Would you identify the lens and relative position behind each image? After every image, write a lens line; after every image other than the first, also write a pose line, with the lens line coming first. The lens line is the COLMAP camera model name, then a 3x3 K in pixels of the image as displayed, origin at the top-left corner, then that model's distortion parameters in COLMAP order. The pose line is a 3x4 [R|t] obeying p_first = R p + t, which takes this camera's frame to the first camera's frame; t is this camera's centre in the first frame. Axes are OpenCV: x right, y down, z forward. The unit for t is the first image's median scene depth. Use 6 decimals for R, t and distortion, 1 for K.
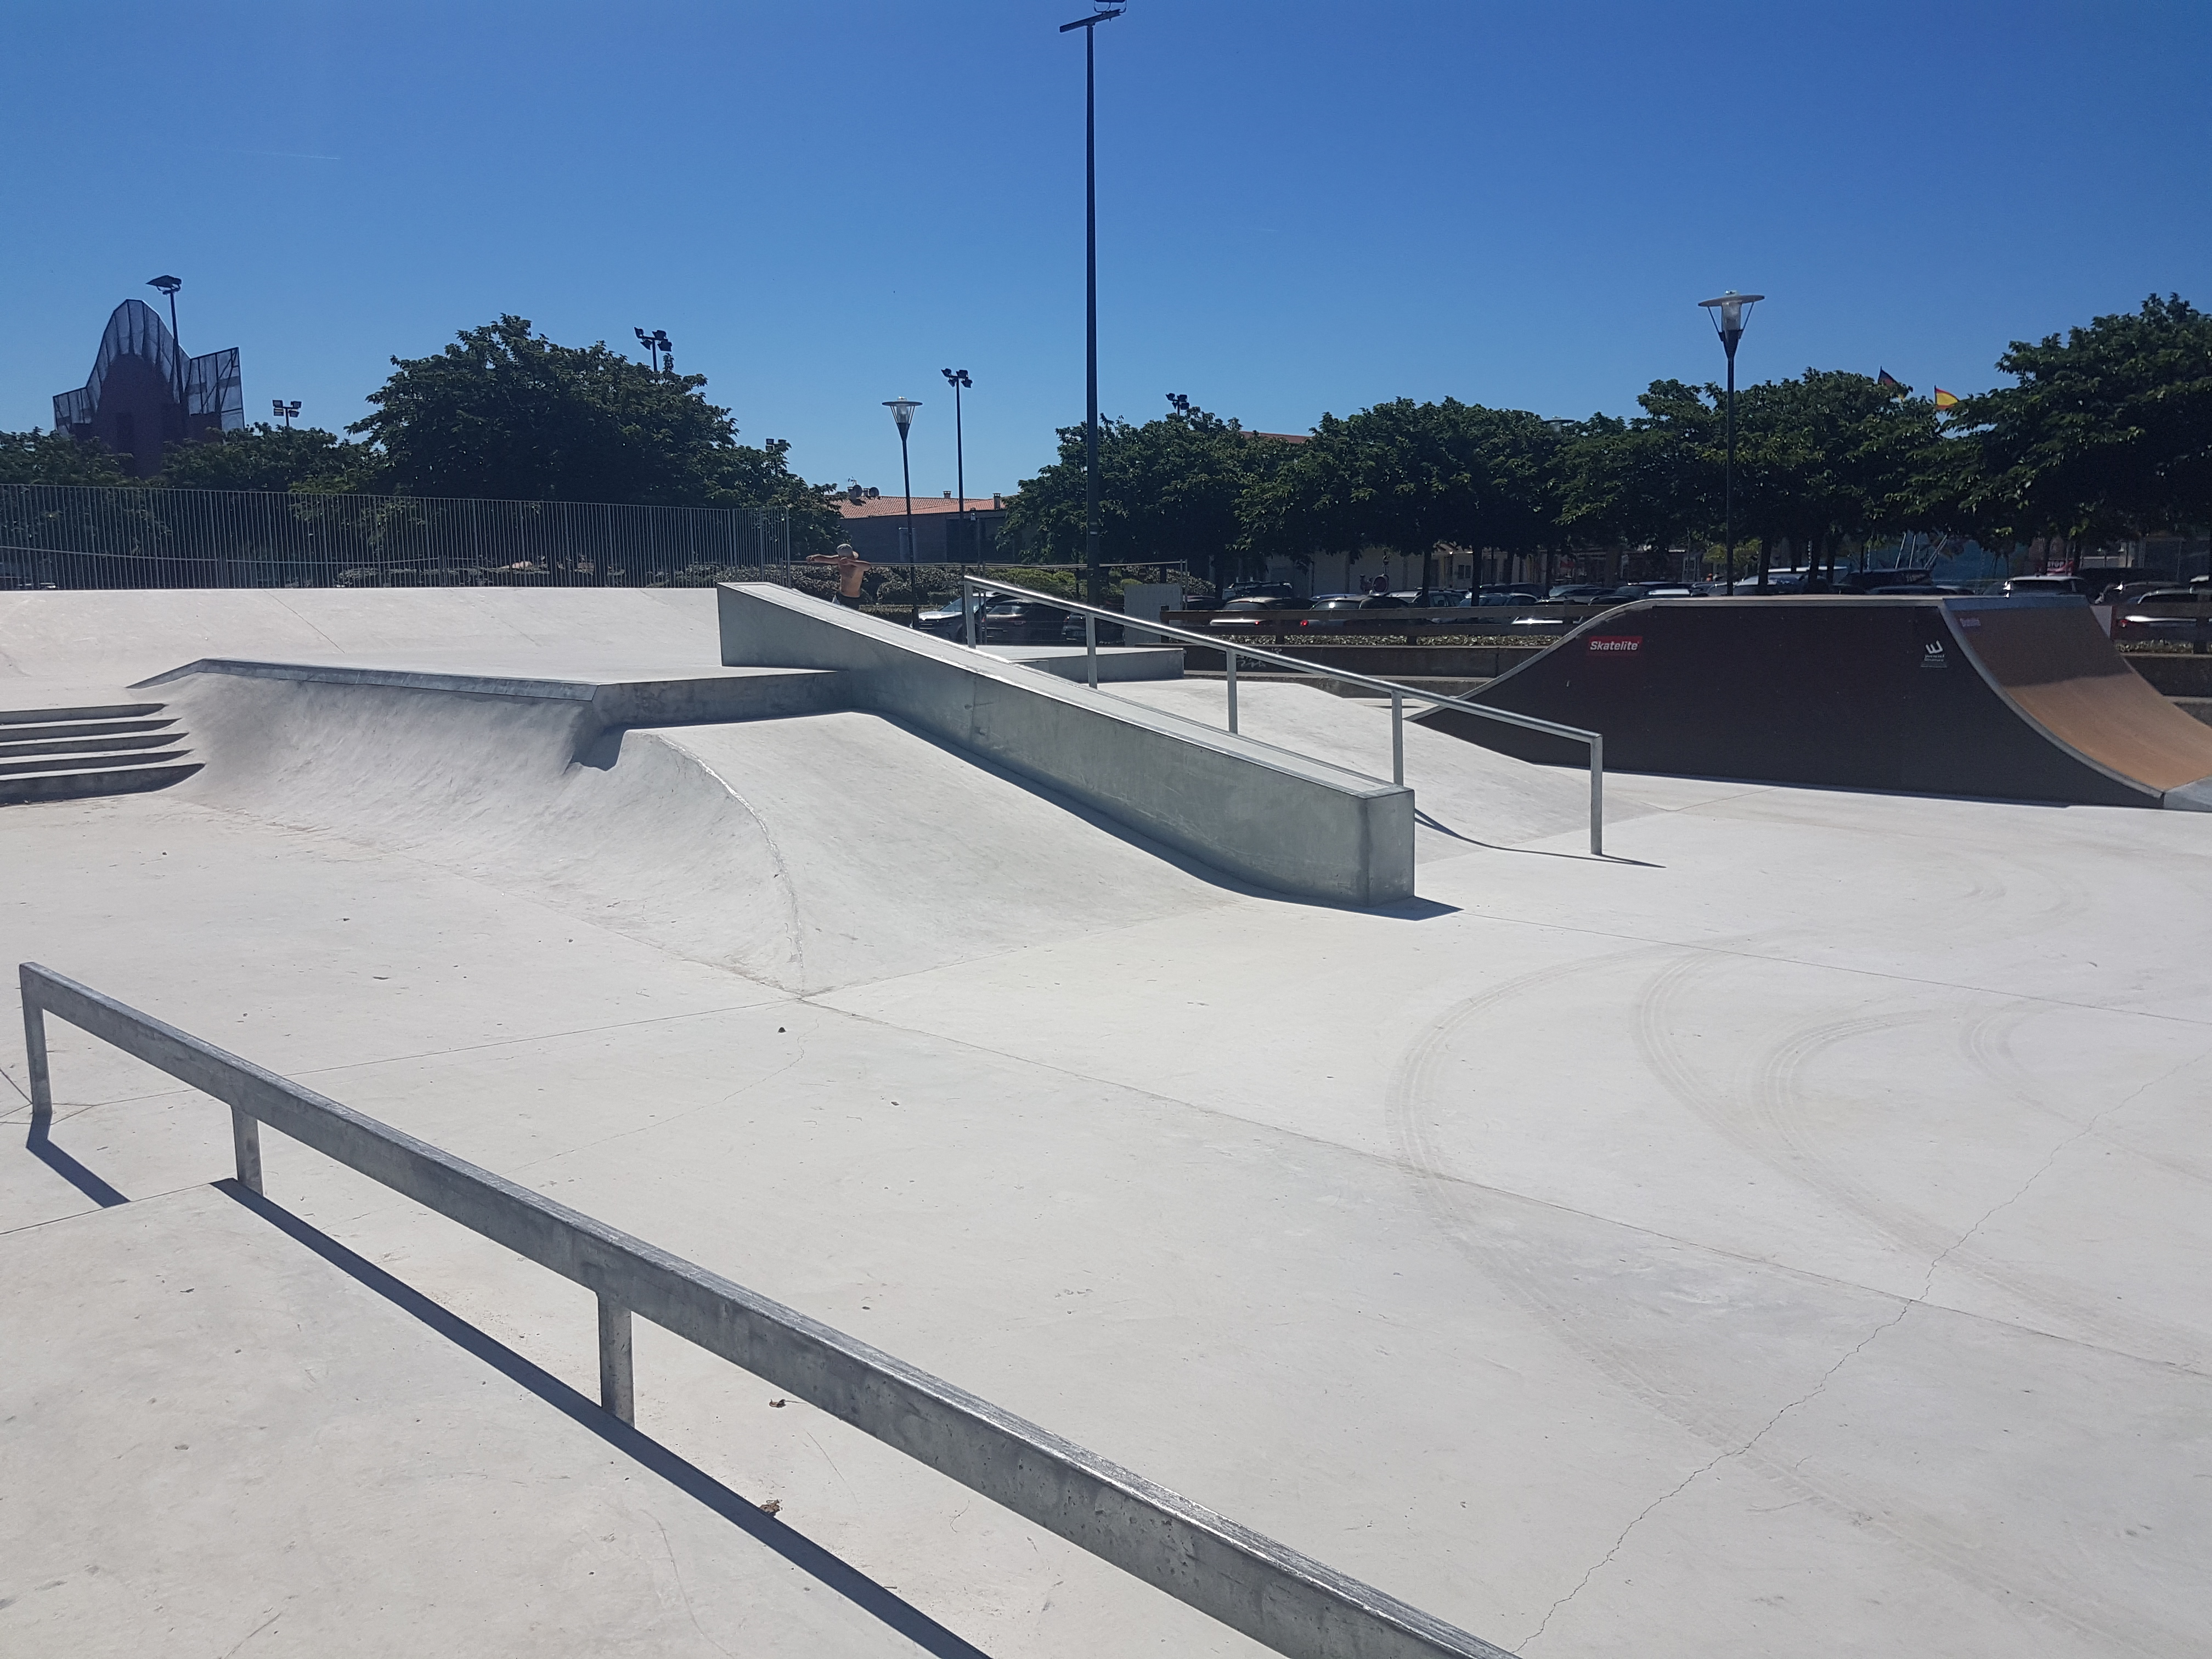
lens RADIAL K [[1665.4, 0, 1182.2], [0, 1665.4, 845.0], [0, 0, 1]] dist [0.122714, -0.127860]
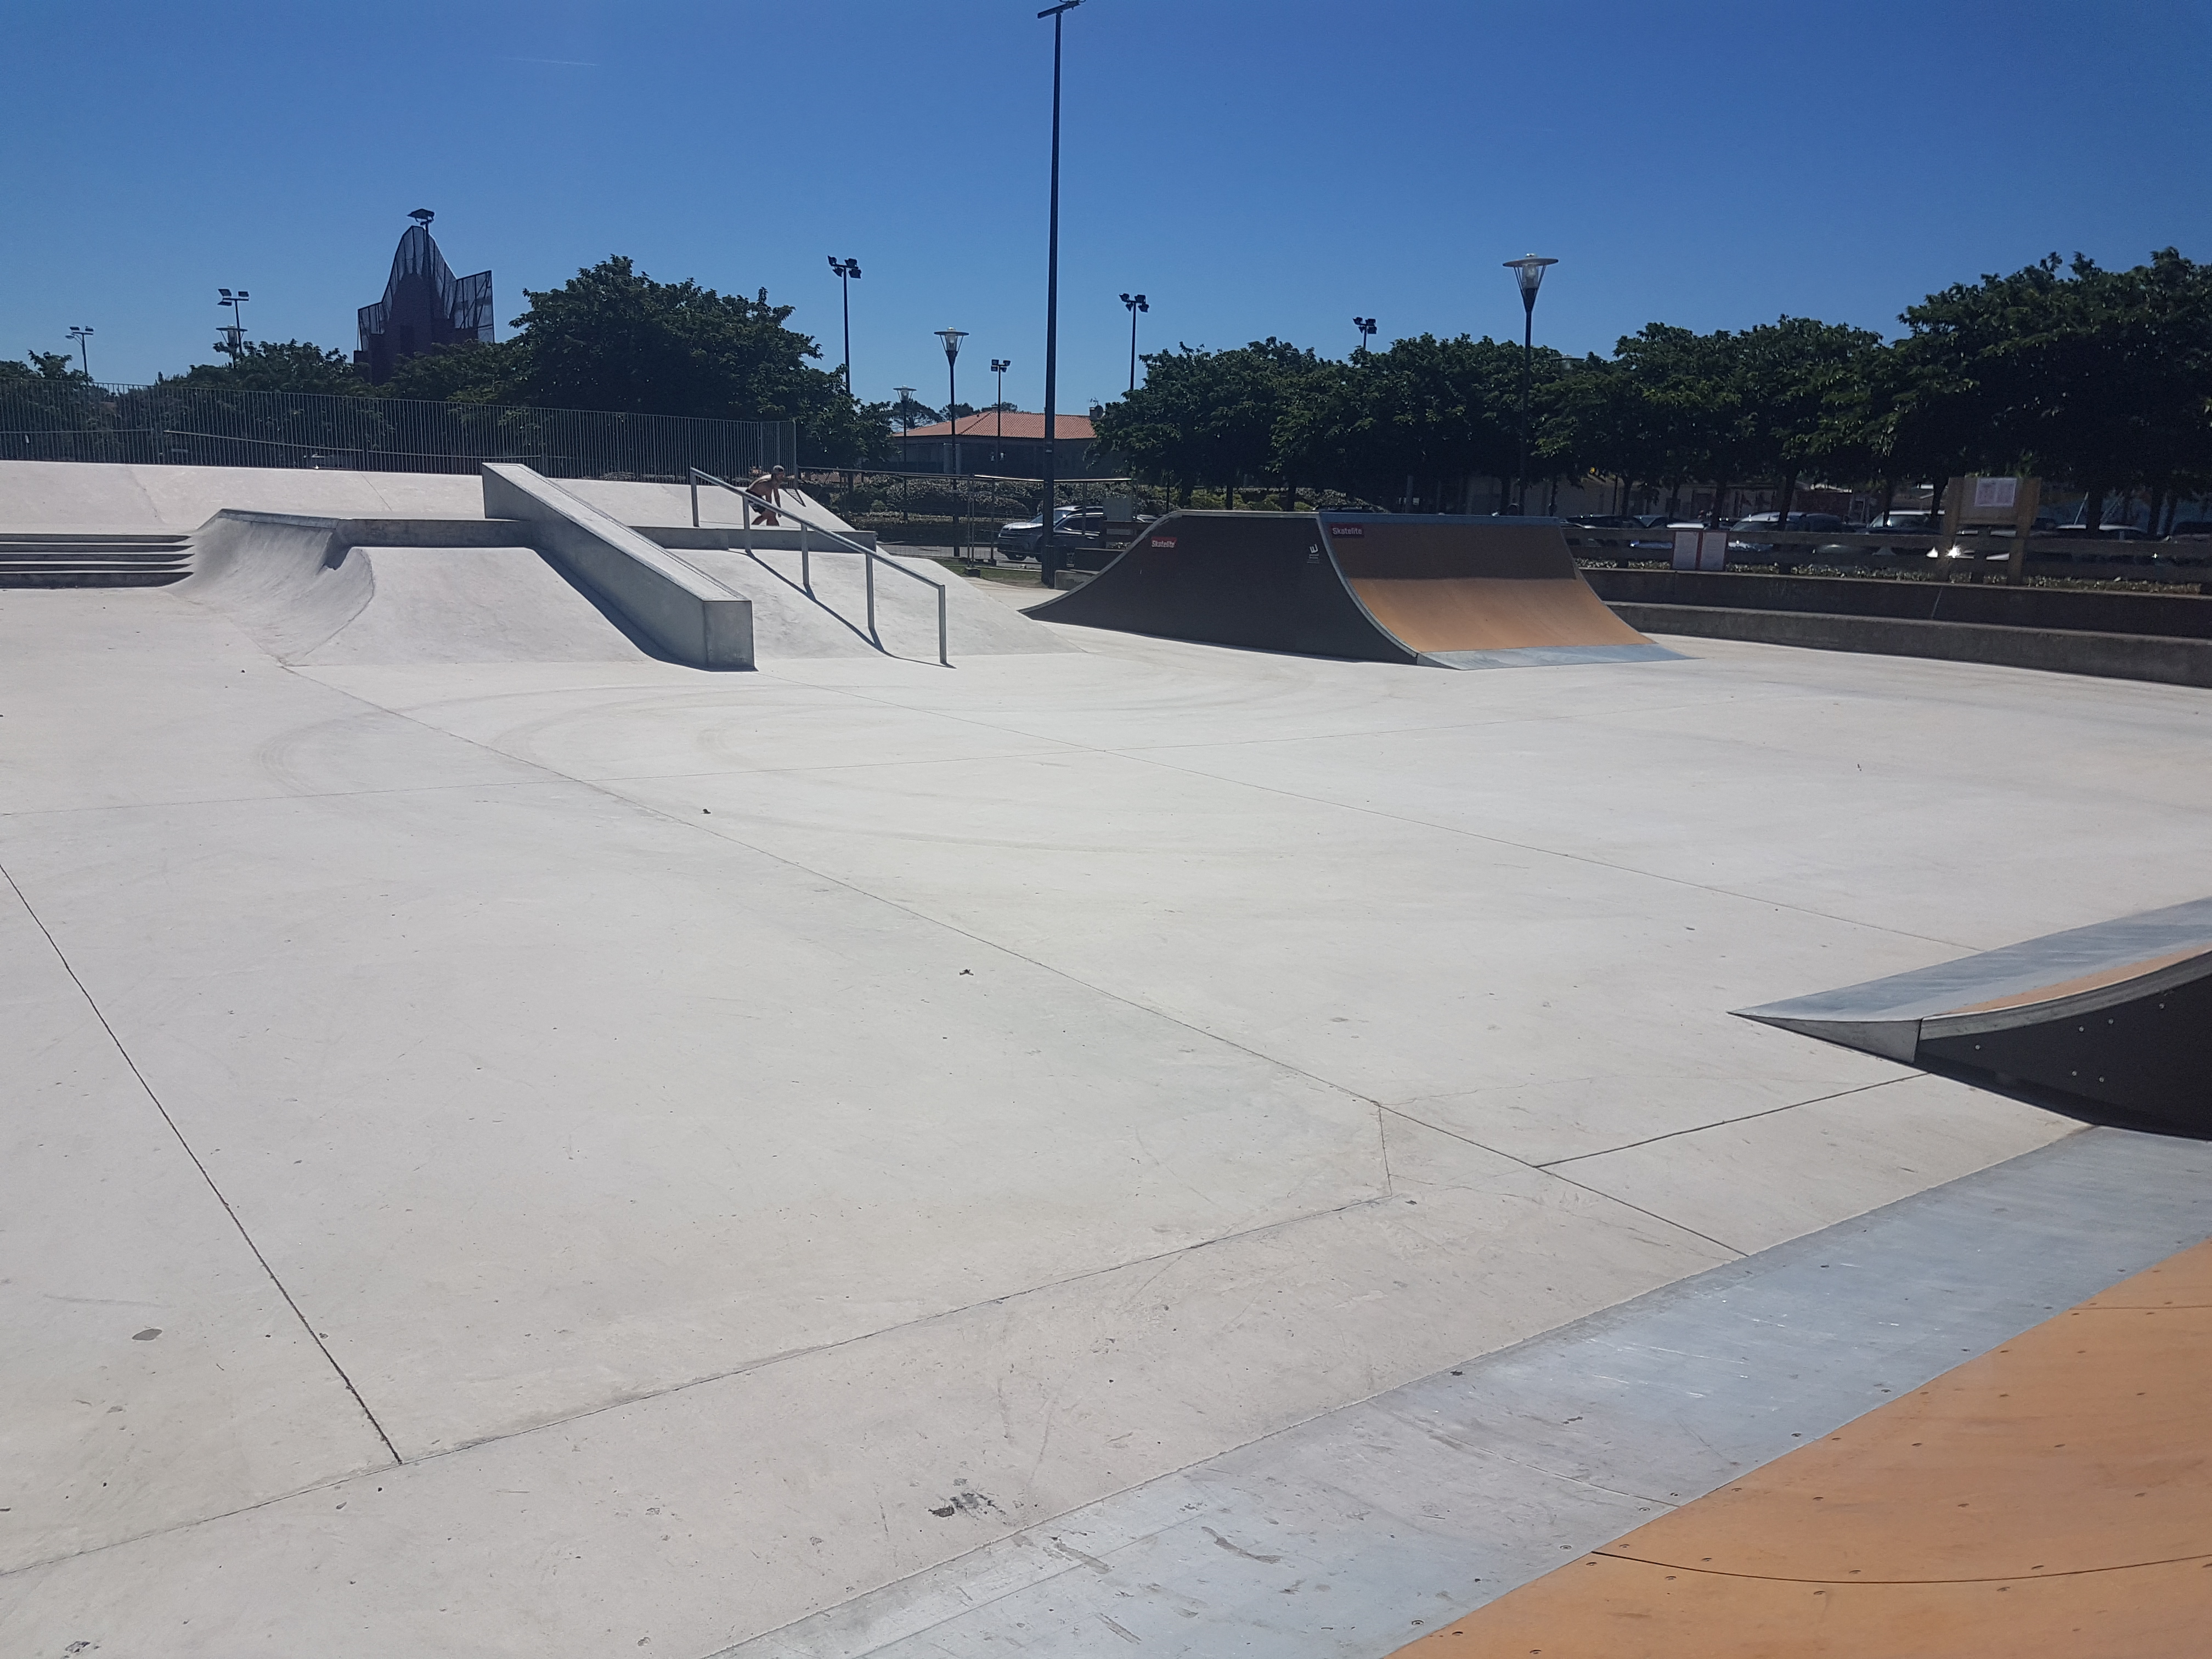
lens RADIAL K [[1682.4, 0, 1106.0], [0, 1682.4, 829.5], [0, 0, 1]] dist [0.137426, -0.177103]
pose [[0.980622, 0.070837, -0.182656, 0.194350], [-0.064880, 0.997154, 0.038395, 0.025550], [0.184856, -0.025801, 0.982427, -0.141537]]
